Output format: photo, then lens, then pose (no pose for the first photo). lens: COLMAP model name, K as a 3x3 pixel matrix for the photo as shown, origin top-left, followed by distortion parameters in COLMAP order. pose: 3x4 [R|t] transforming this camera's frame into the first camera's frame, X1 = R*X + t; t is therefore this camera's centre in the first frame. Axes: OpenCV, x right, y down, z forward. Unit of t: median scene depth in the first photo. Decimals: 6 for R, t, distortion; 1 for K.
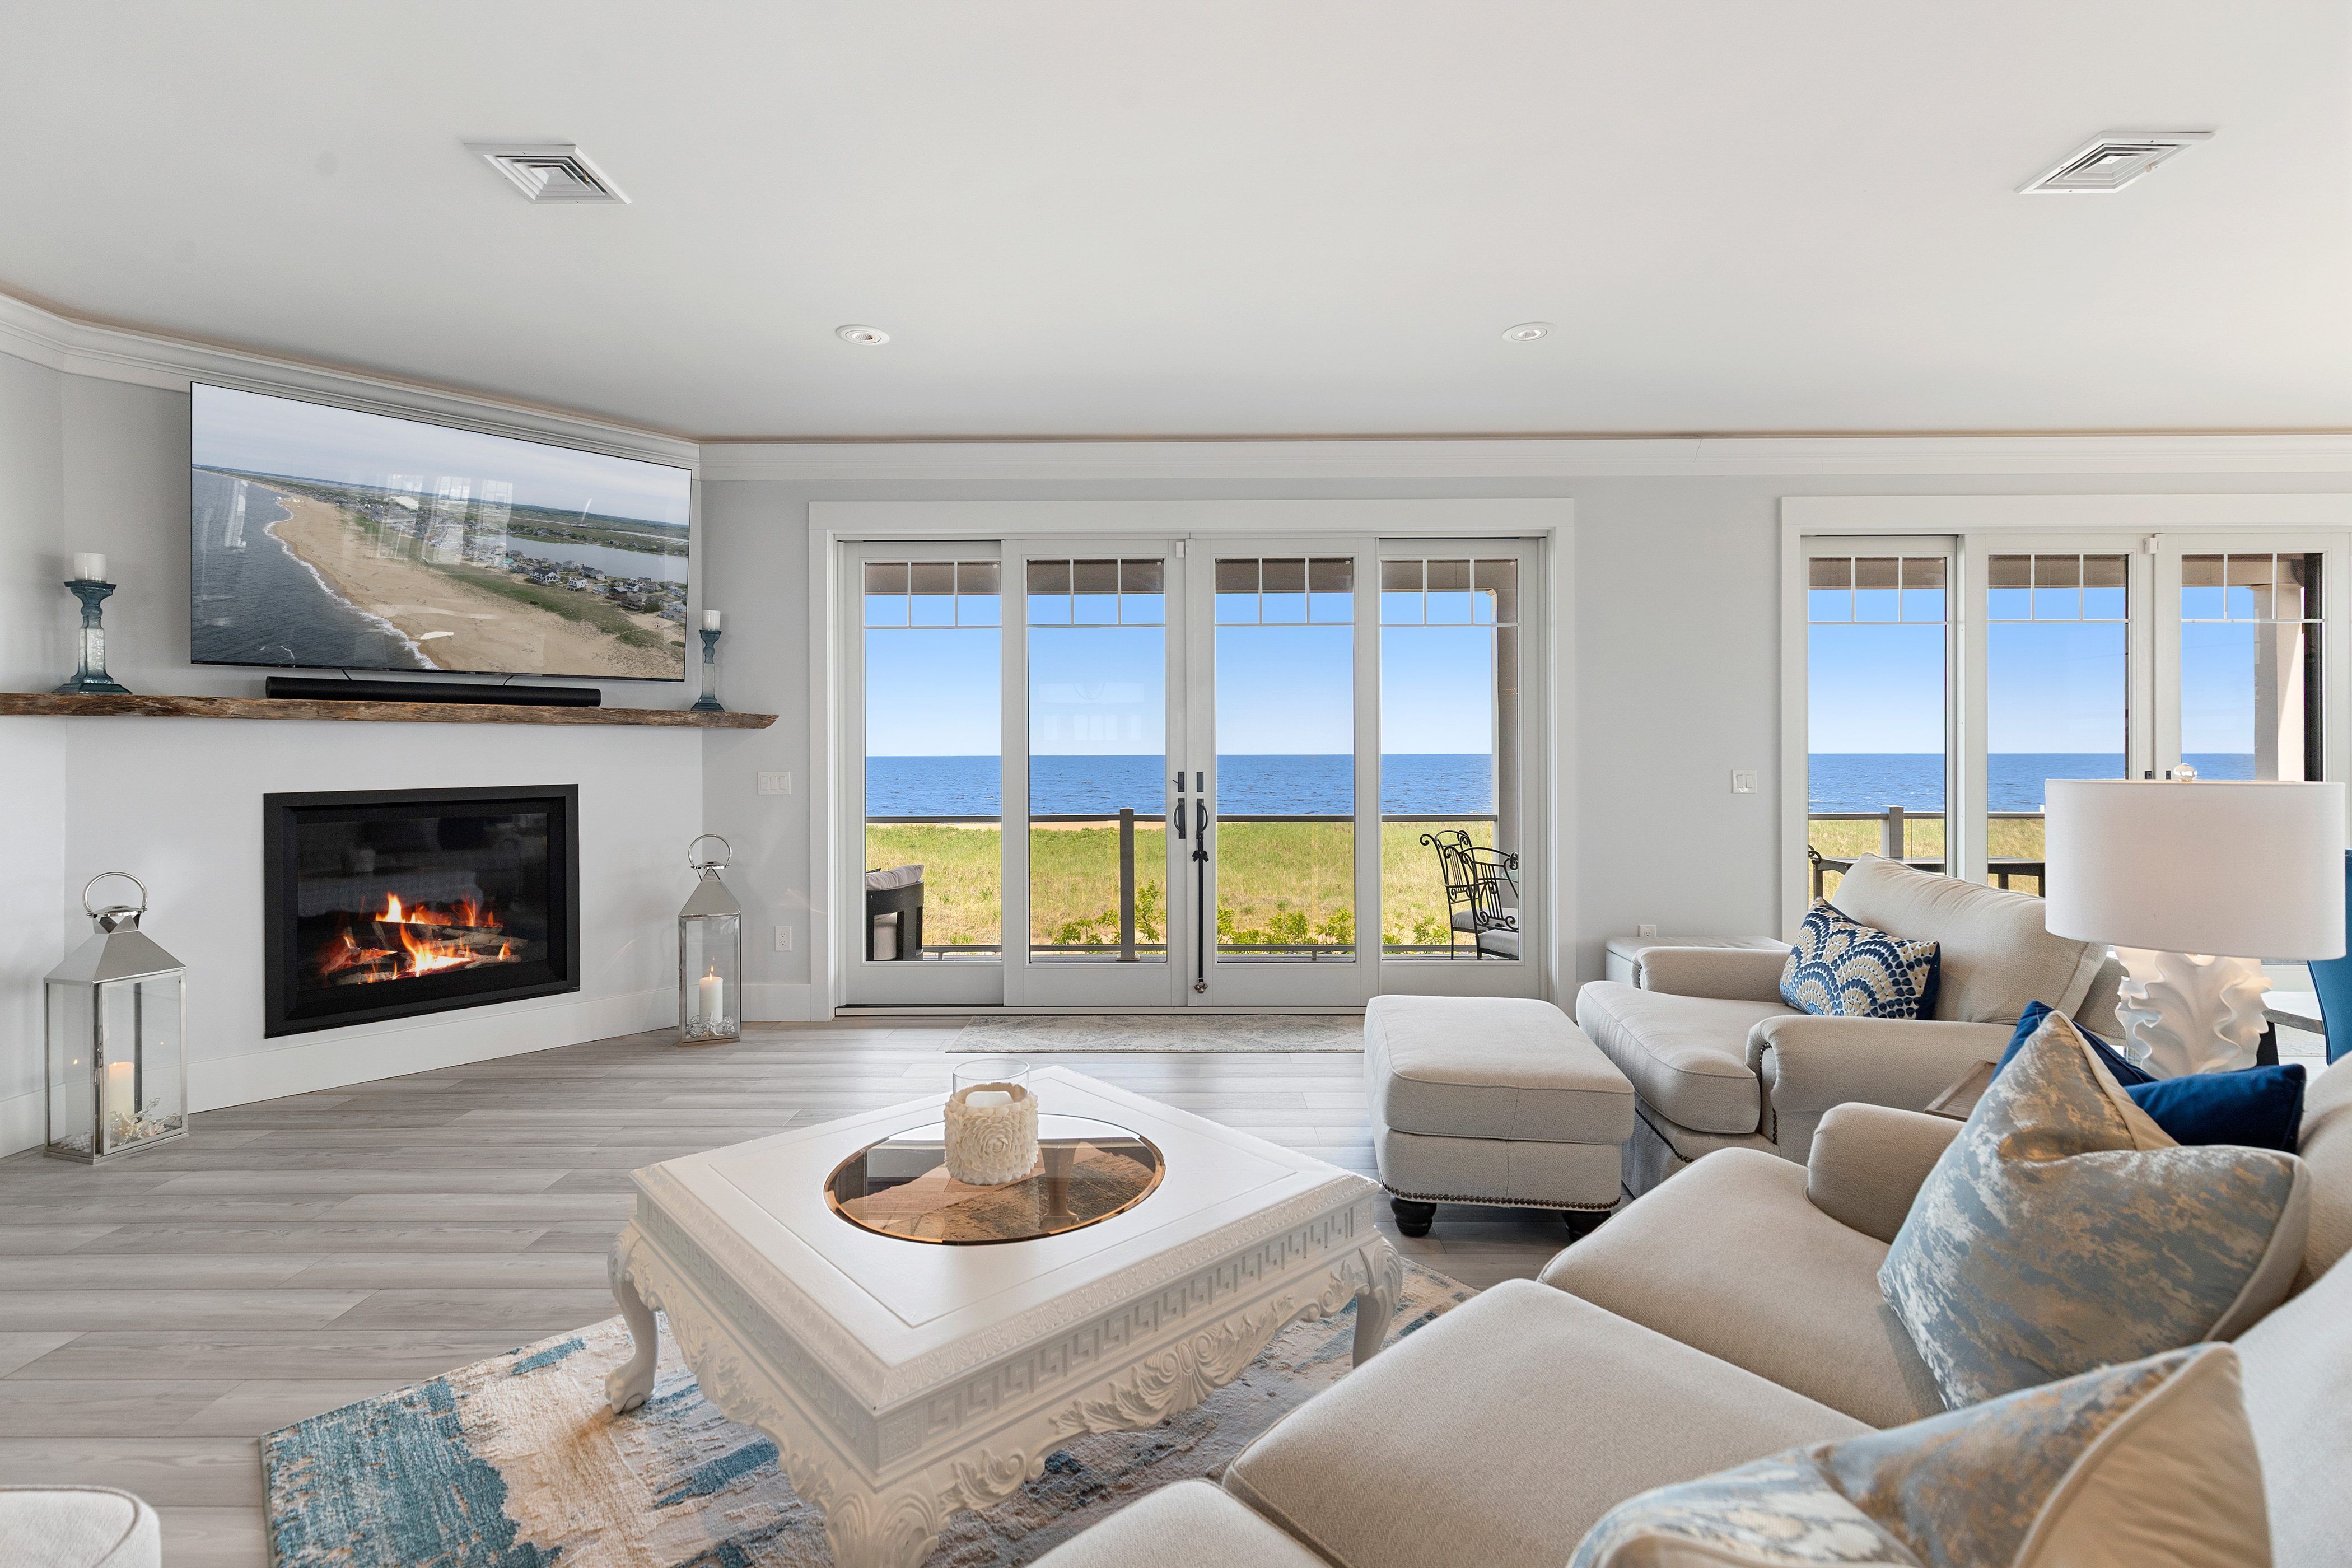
lens RADIAL K [[1084.3, 0, 1157.1], [0, 1084.3, 755.9], [0, 0, 1]] dist [-0.001731, -0.000121]
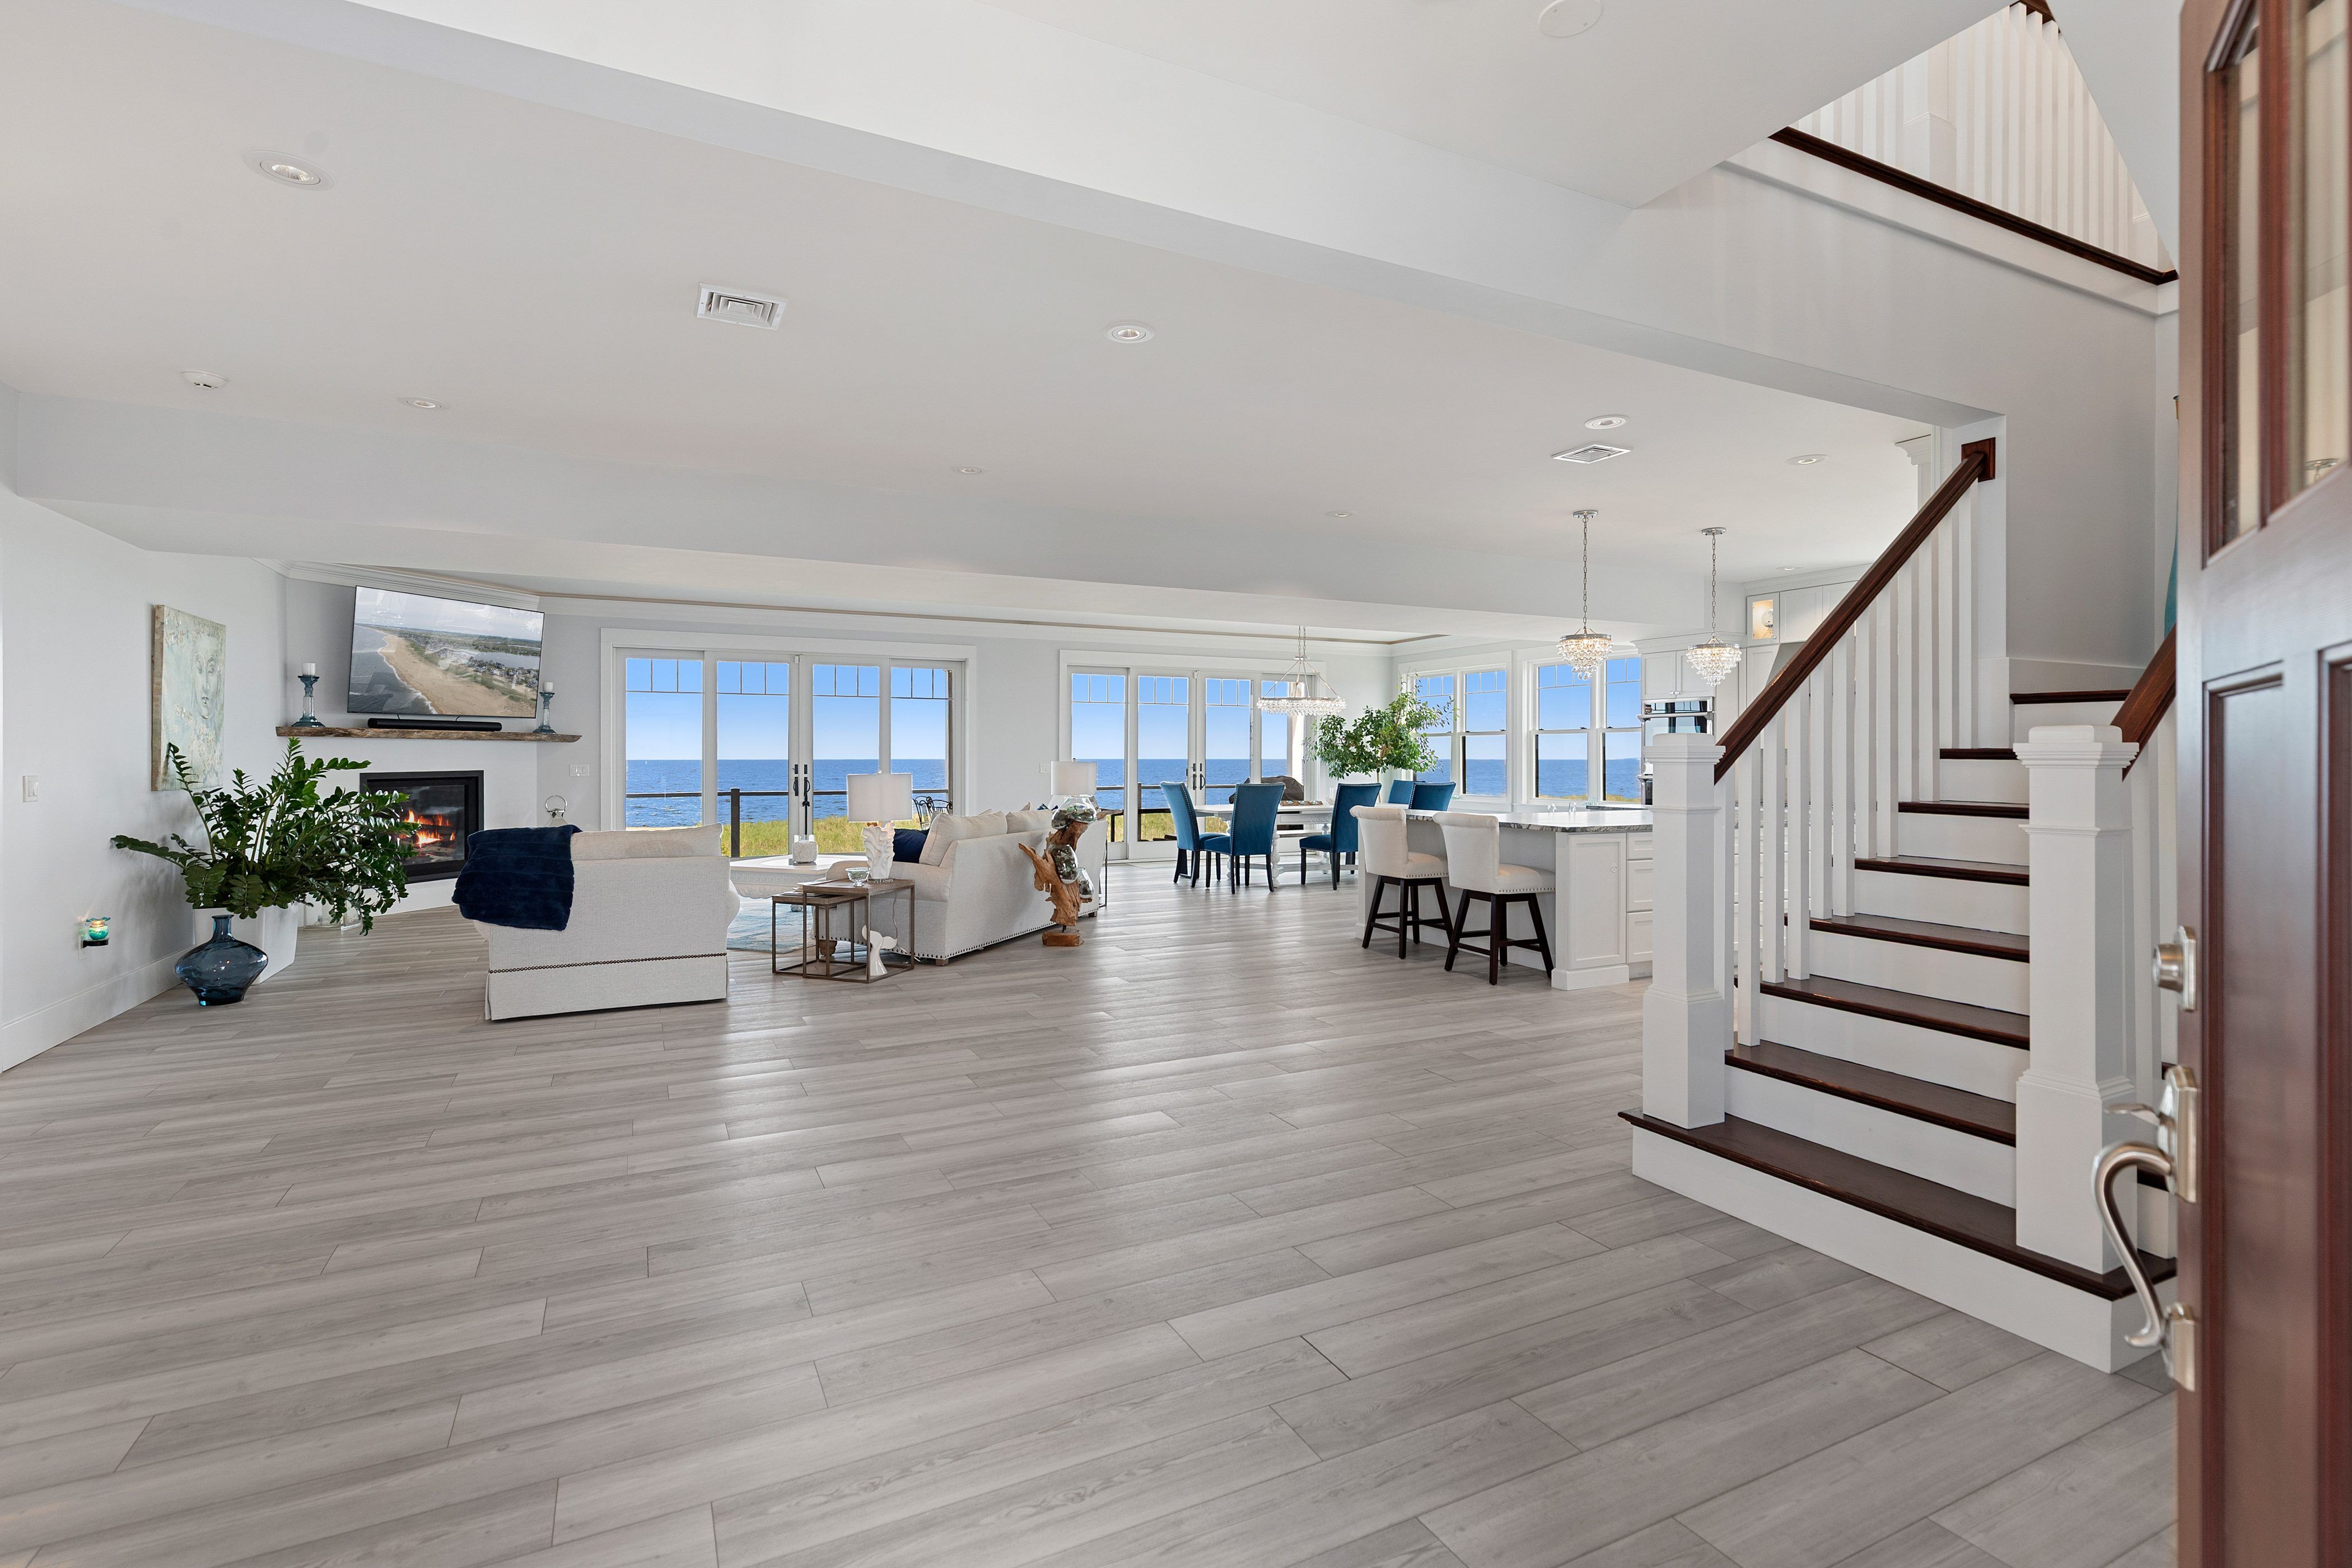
lens RADIAL K [[1084.3, 0, 1157.1], [0, 1084.3, 755.9], [0, 0, 1]] dist [-0.001731, -0.000121]
pose [[0.897613, 0.007653, 0.440718, -0.317738], [-0.005578, 0.999966, -0.006003, 0.005657], [-0.440749, 0.002929, 0.897626, -1.399479]]
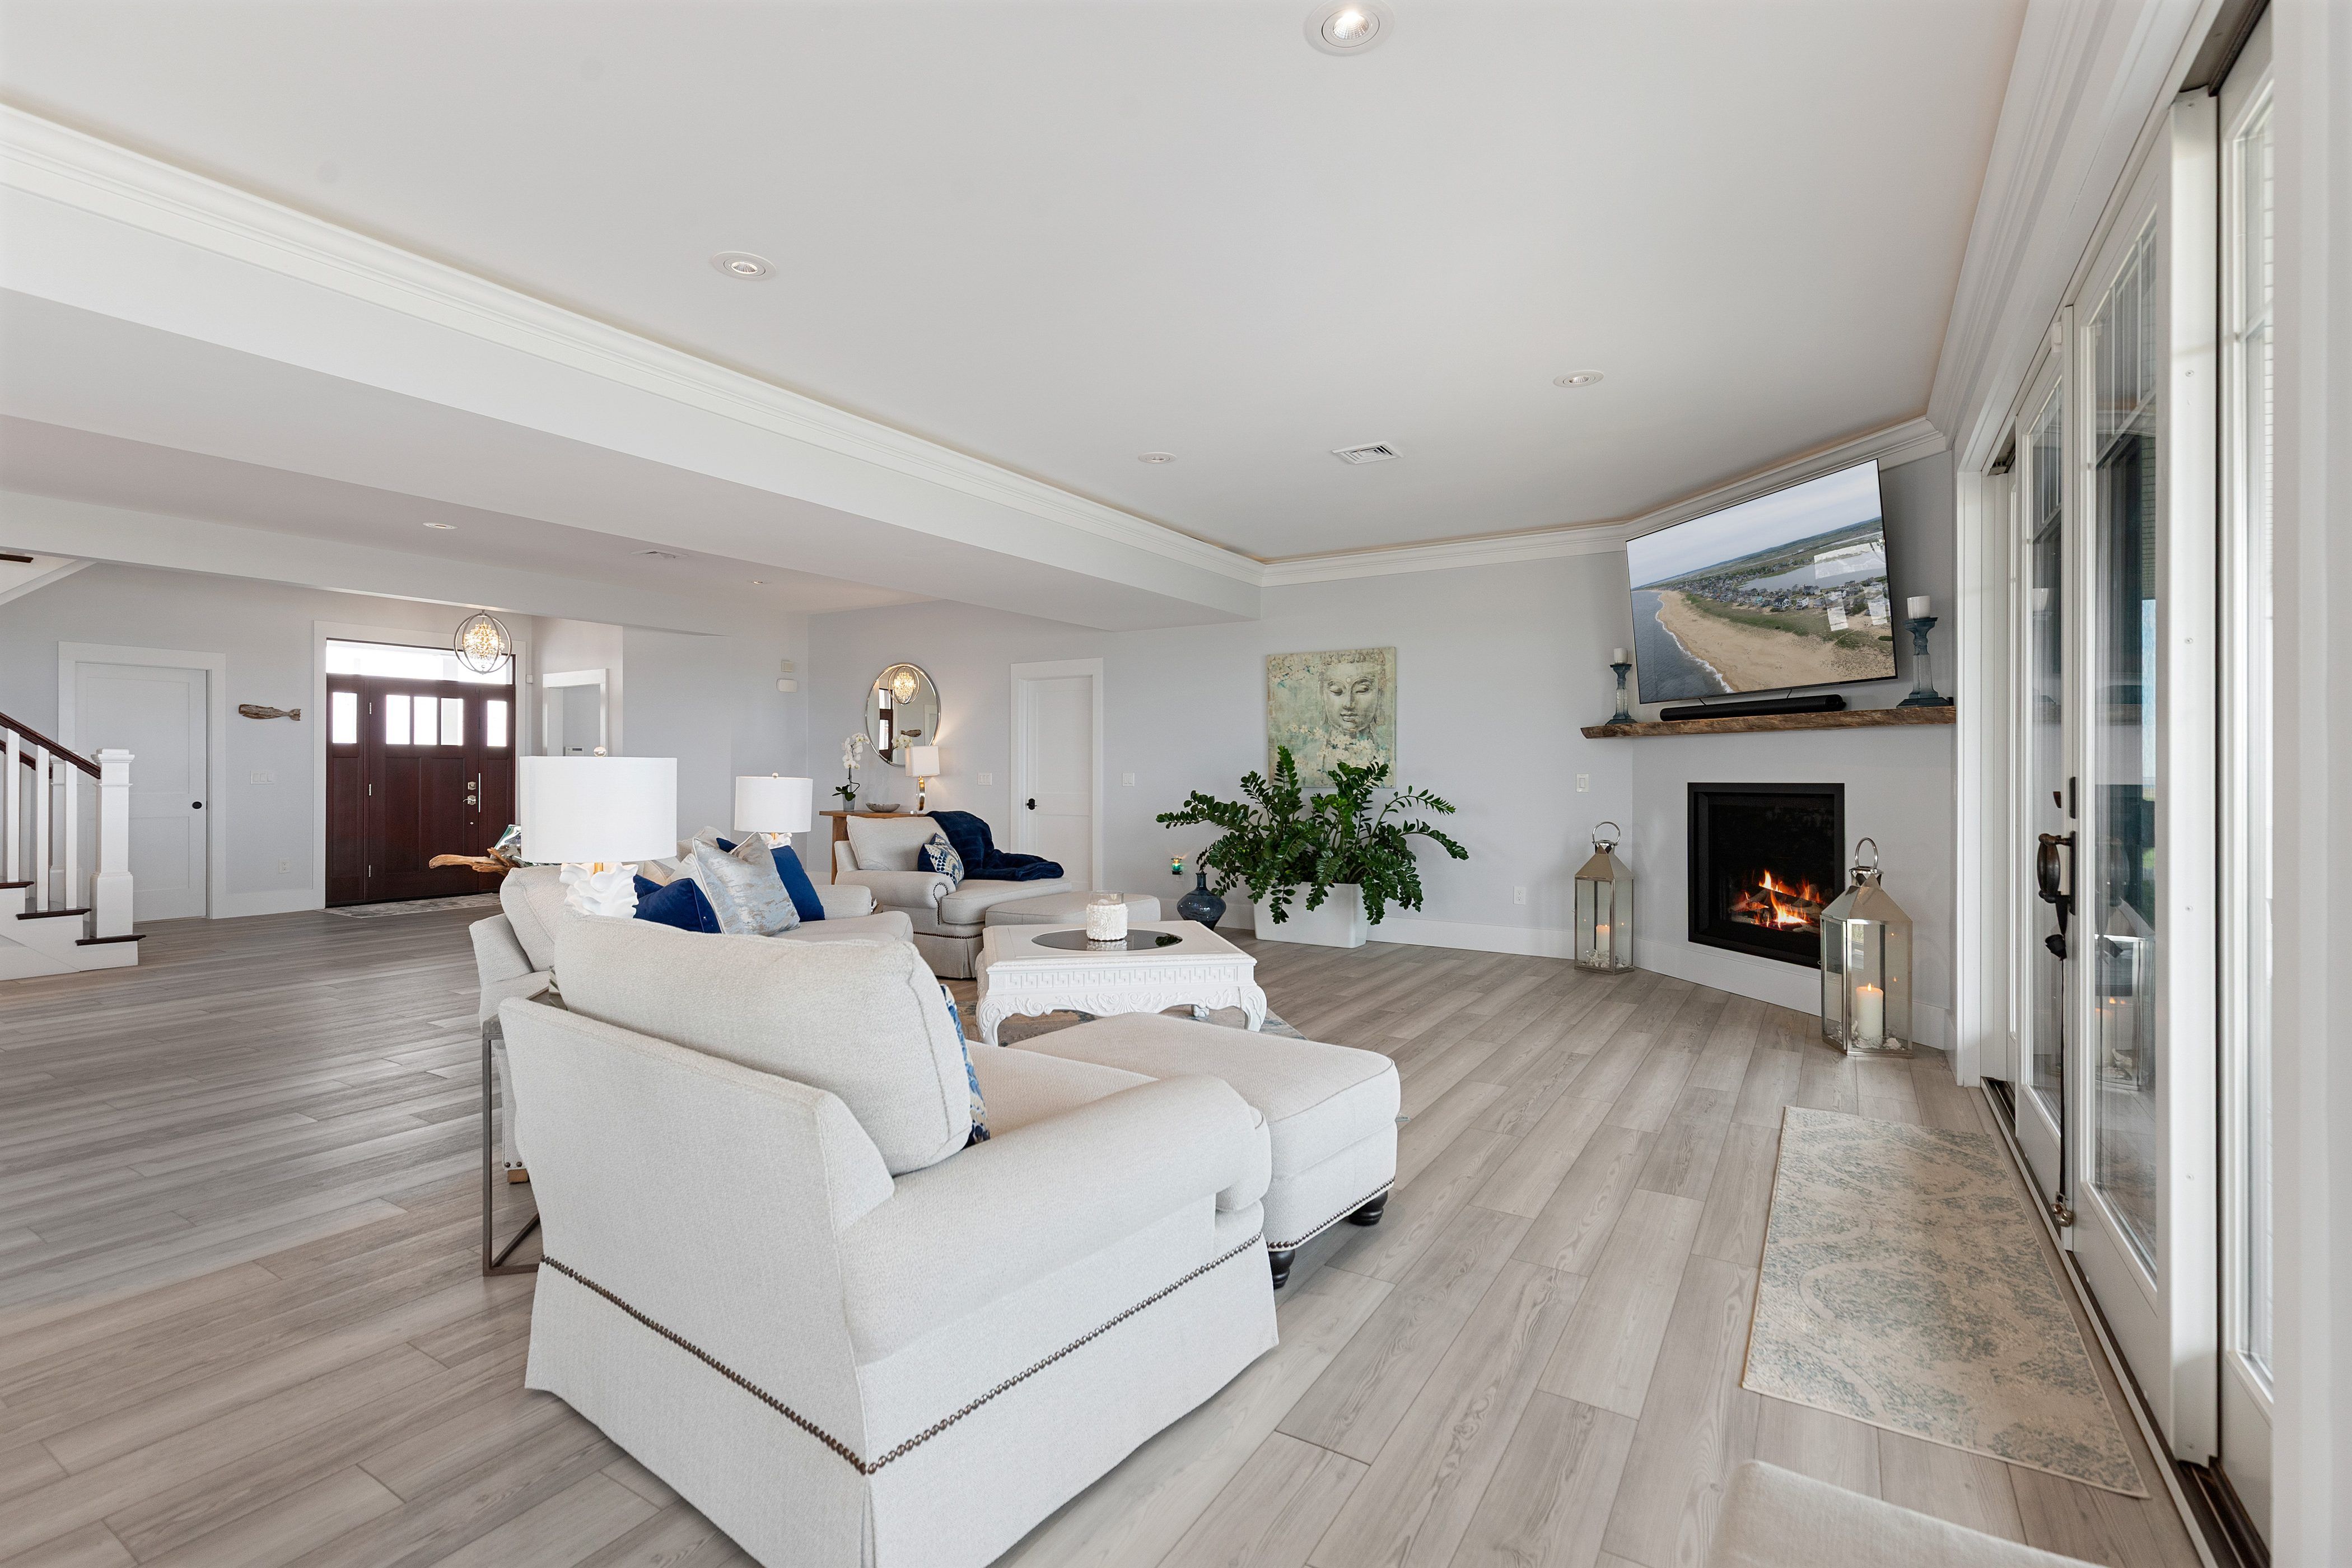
lens RADIAL K [[1060.6, 0, 1176.0], [0, 1060.6, 784.0], [0, 0, 1]] dist [-0.000606, 0.000035]
pose [[-0.545837, 0.015394, -0.837750, 0.749318], [0.000693, 0.999839, 0.017921, 0.007739], [0.837891, 0.009202, -0.545760, 1.074879]]
